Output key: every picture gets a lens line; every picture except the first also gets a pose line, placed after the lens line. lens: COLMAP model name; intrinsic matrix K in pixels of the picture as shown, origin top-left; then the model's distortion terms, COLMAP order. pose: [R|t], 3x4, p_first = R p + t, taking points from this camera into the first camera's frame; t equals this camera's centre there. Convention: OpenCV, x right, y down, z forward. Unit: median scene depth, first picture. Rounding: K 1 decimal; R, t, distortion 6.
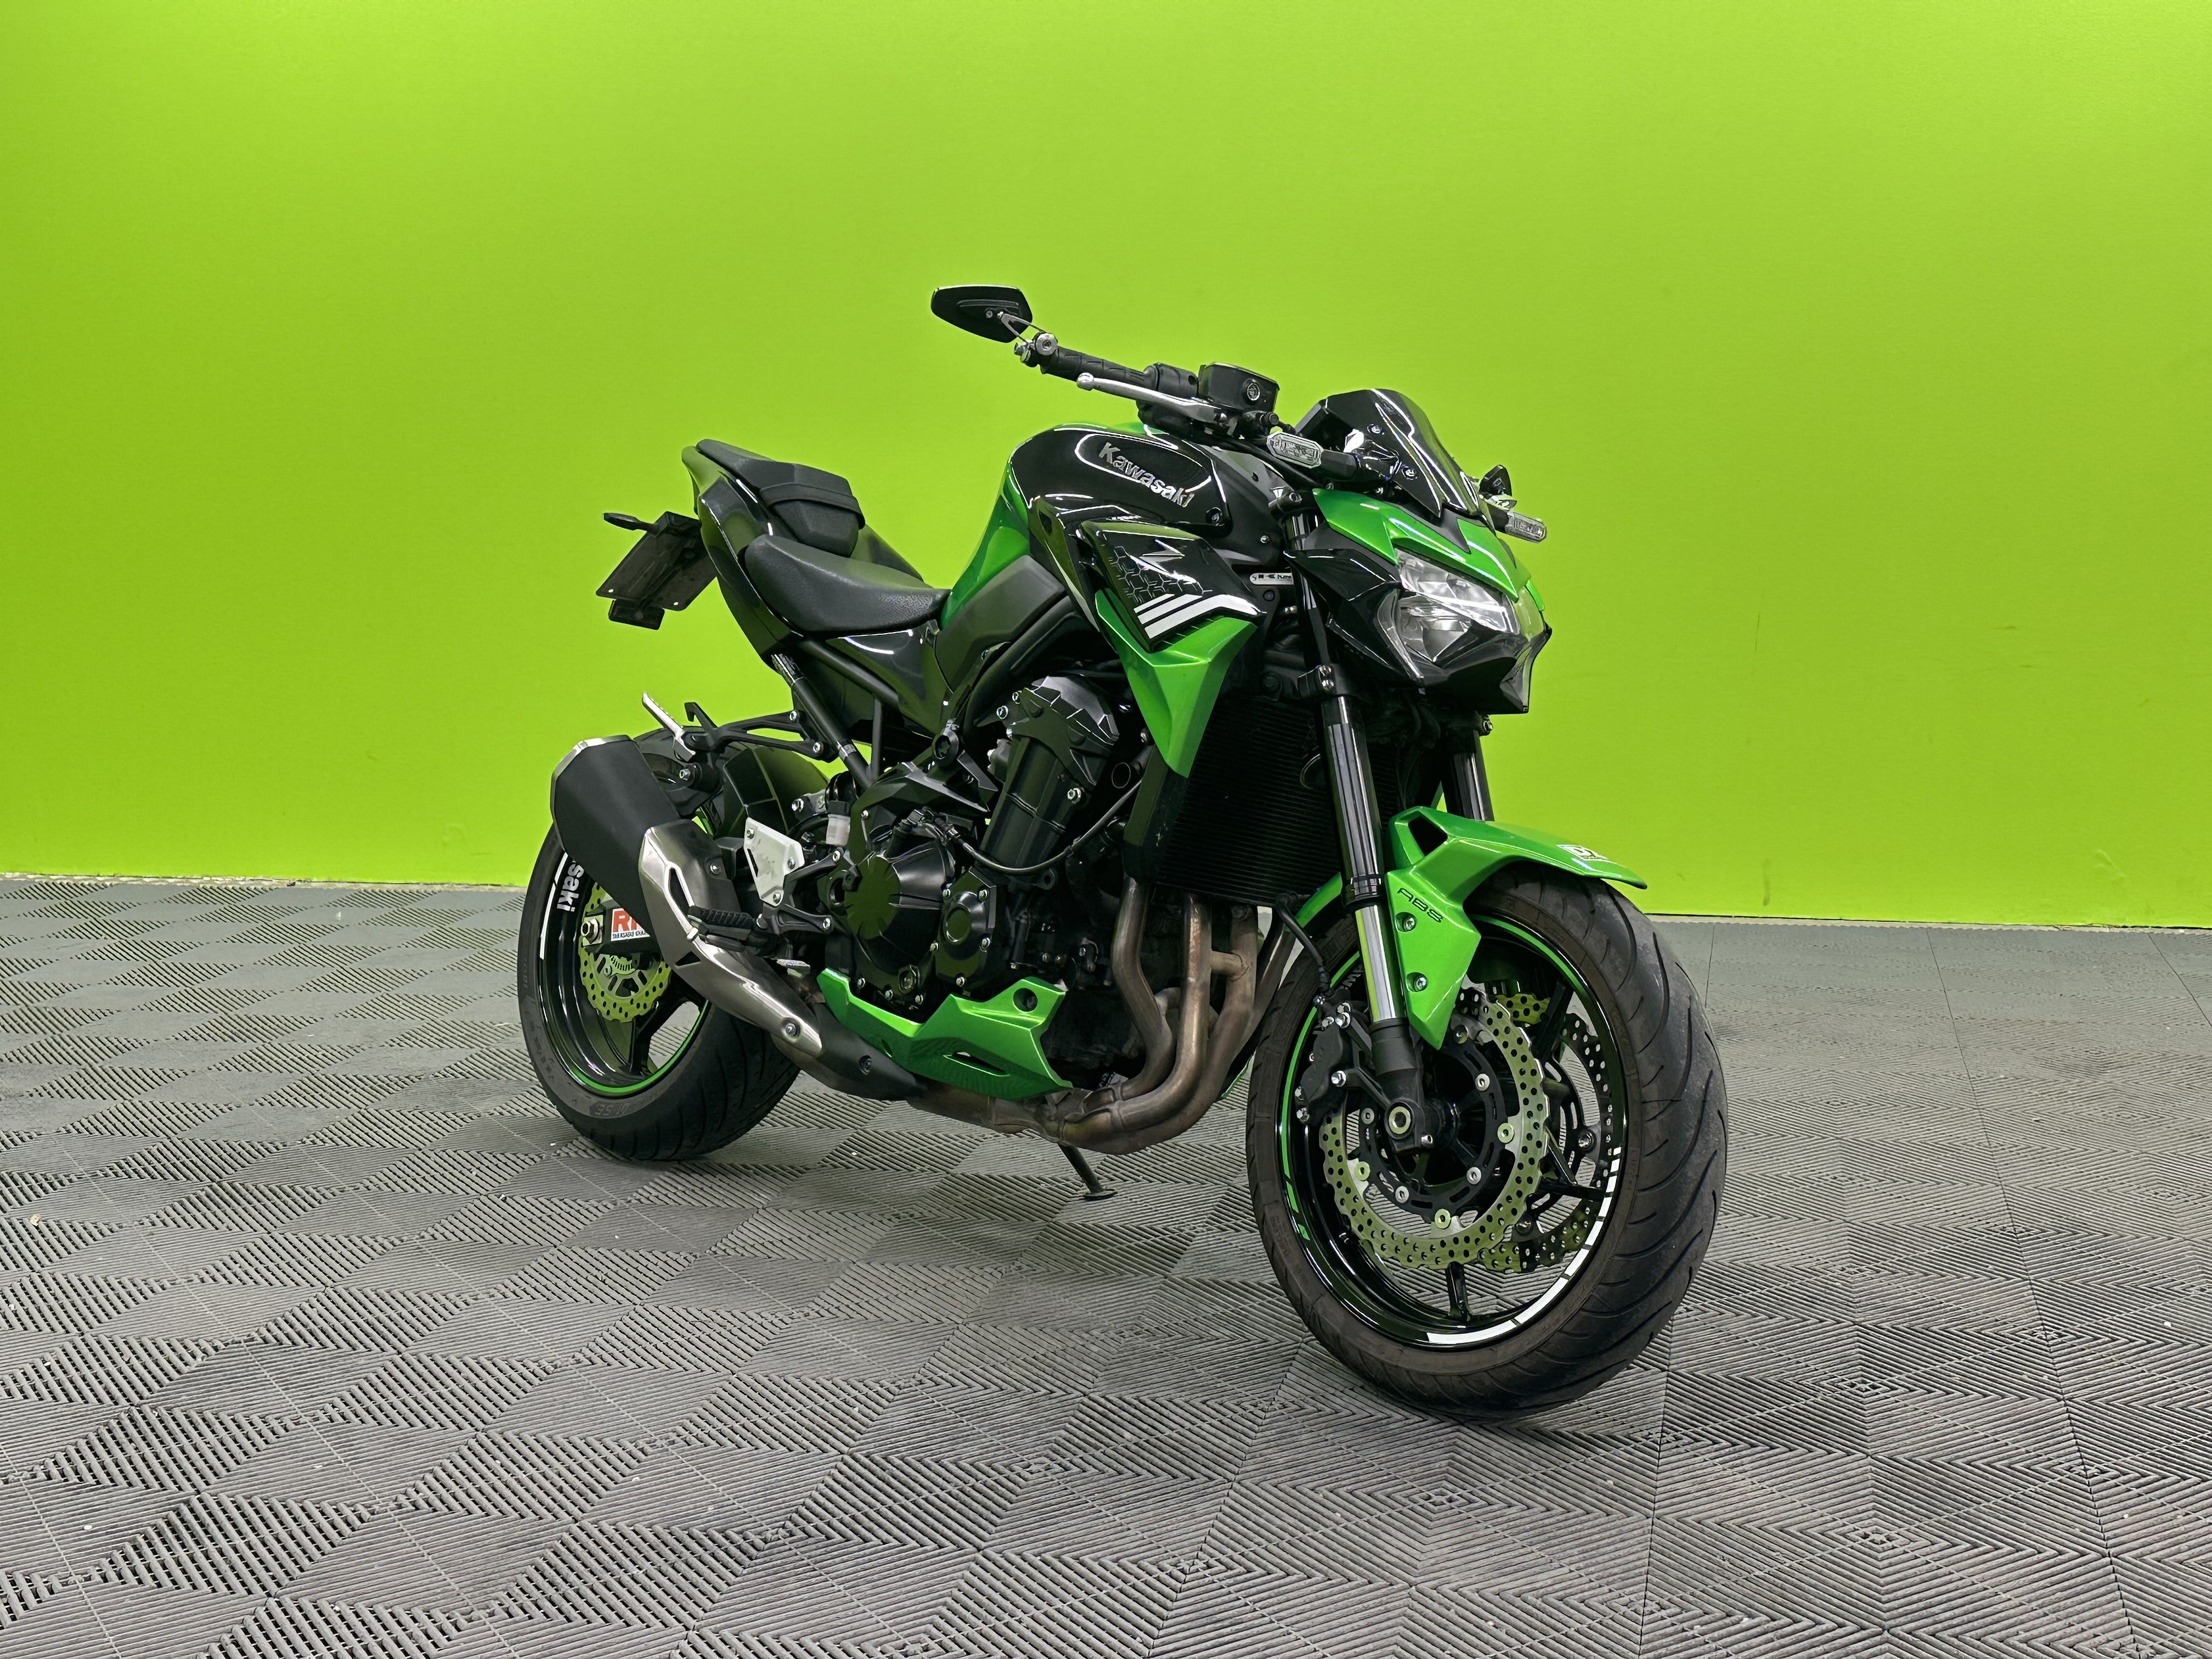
lens RADIAL K [[2457.8, 0, 1106.0], [0, 2457.8, 829.5], [0, 0, 1]] dist [-0.020614, -0.076083]
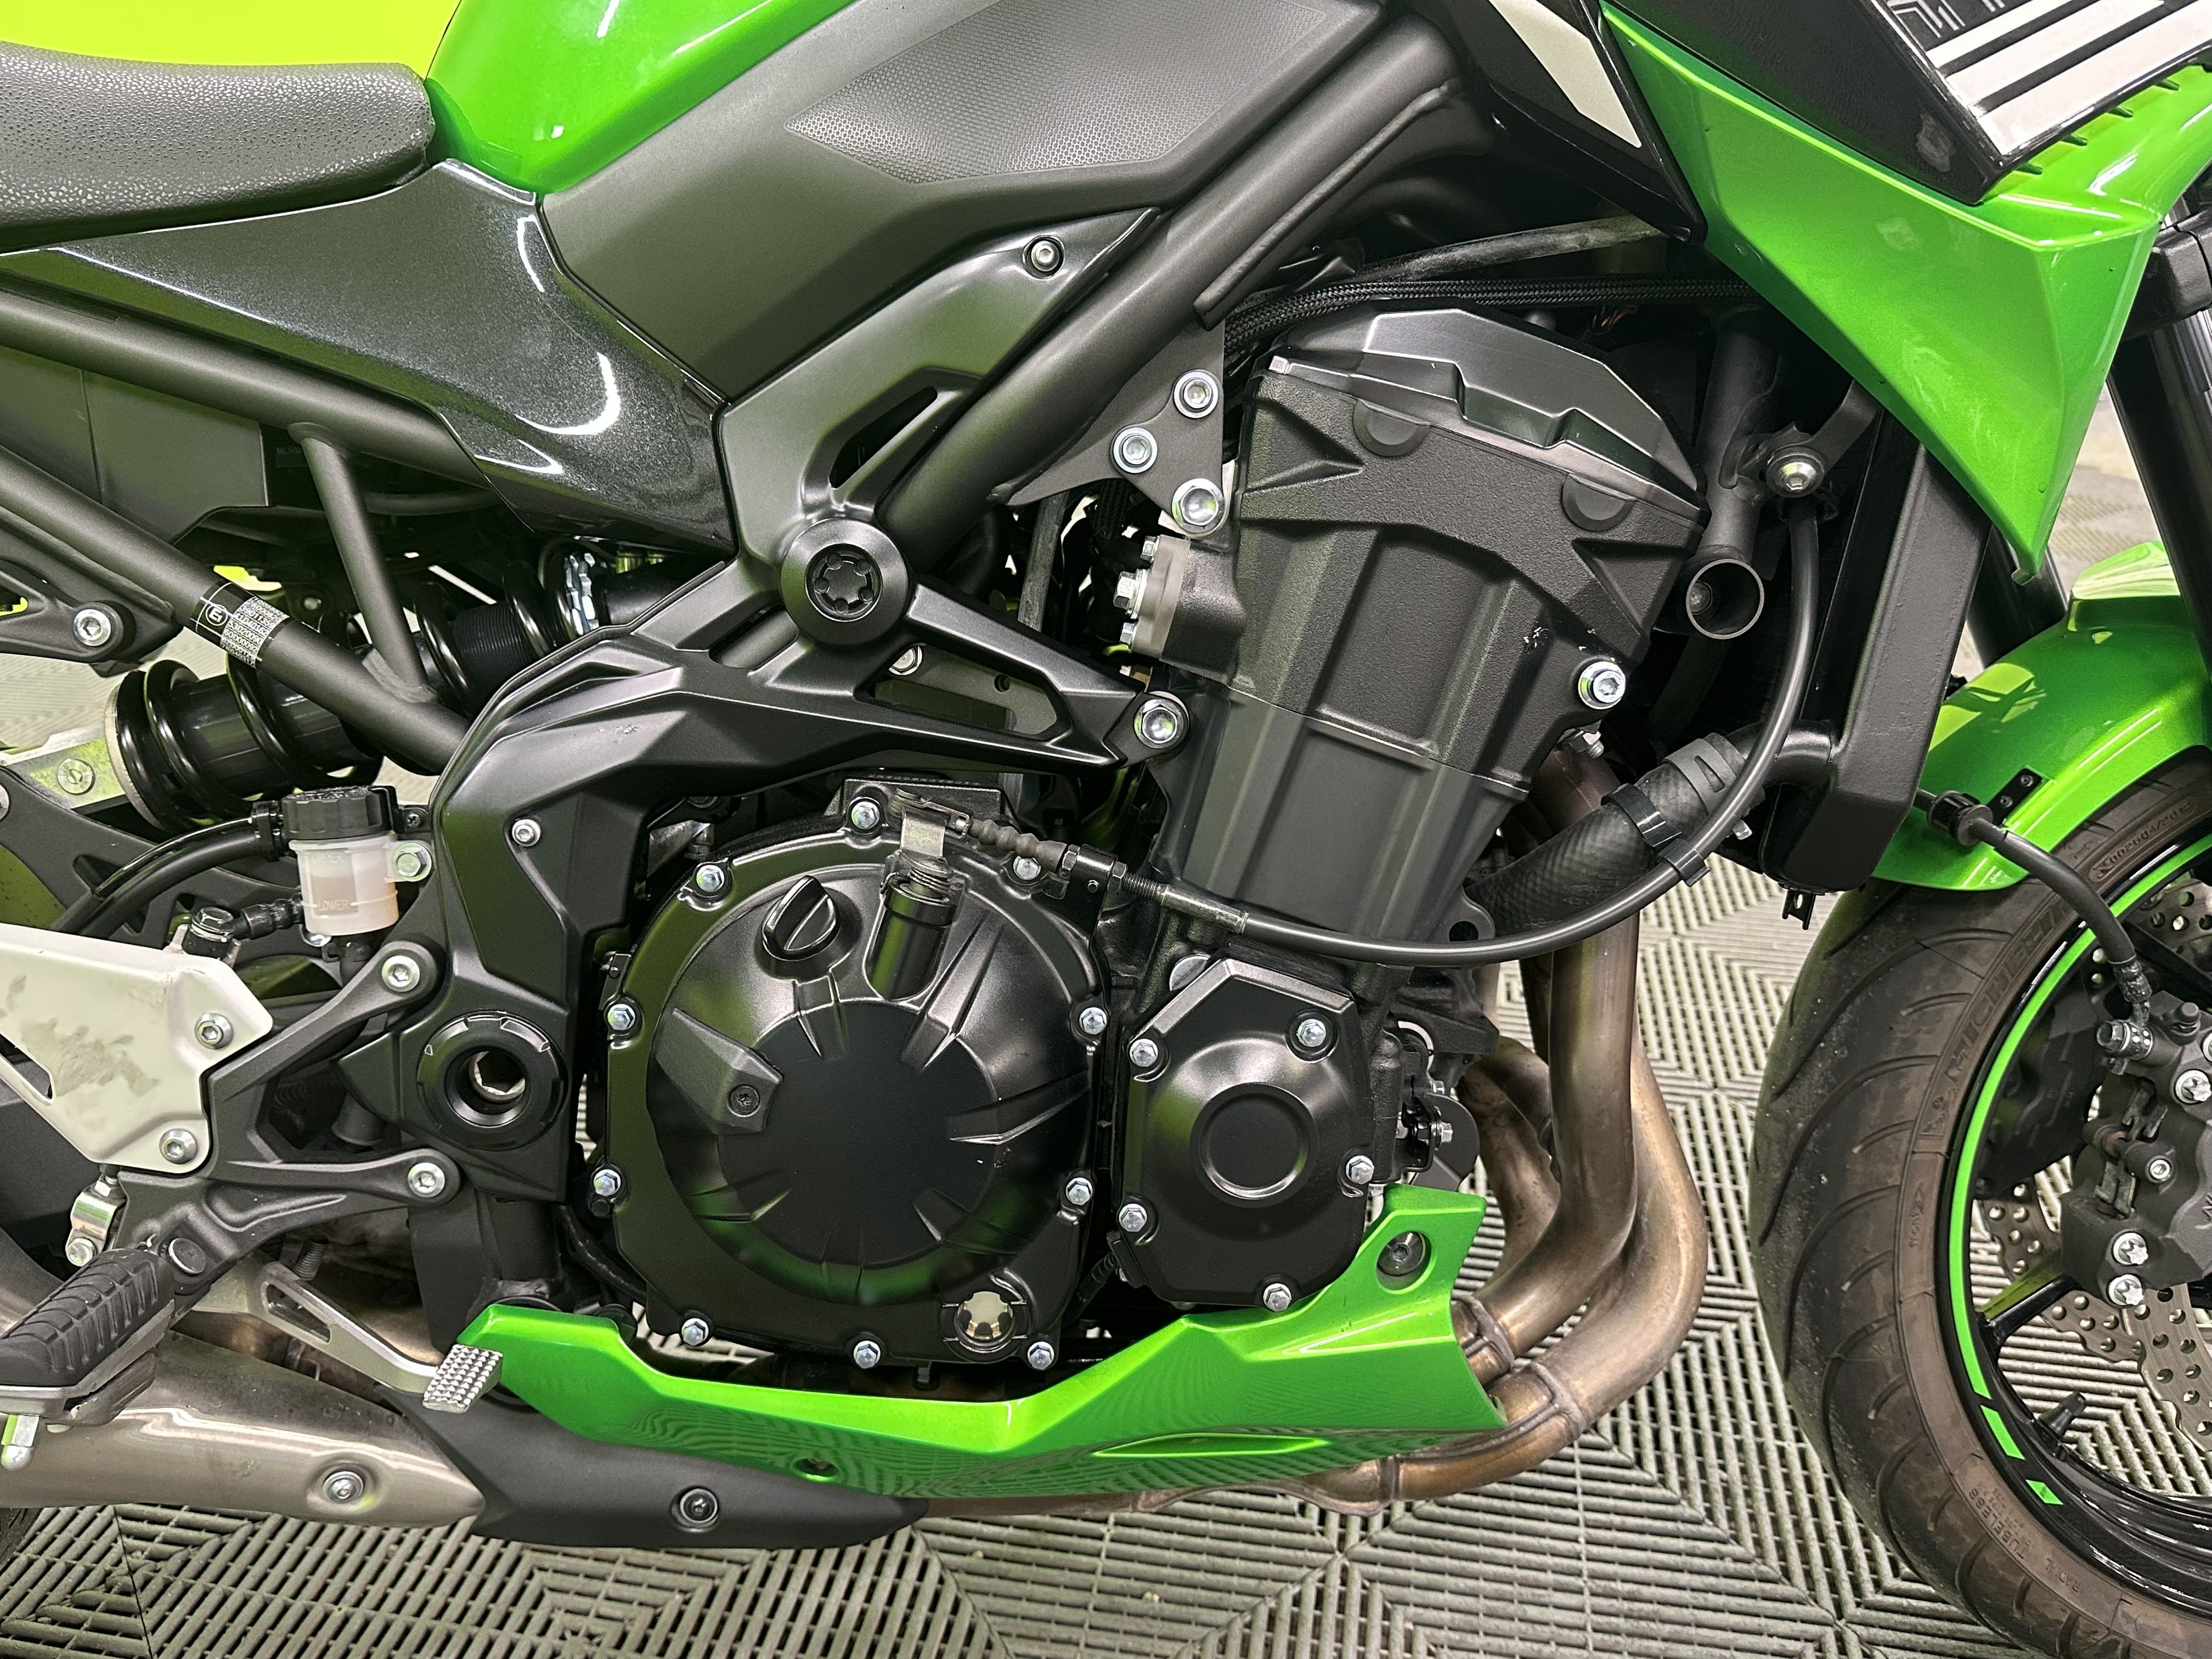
lens RADIAL K [[1696.7, 0, 1106.0], [0, 1696.7, 829.5], [0, 0, 1]] dist [0.056259, -0.129730]
pose [[0.676001, -0.295618, 0.675006, -0.205670], [0.105265, 0.945351, 0.308596, -0.069137], [-0.729344, -0.137557, 0.670176, 0.853001]]
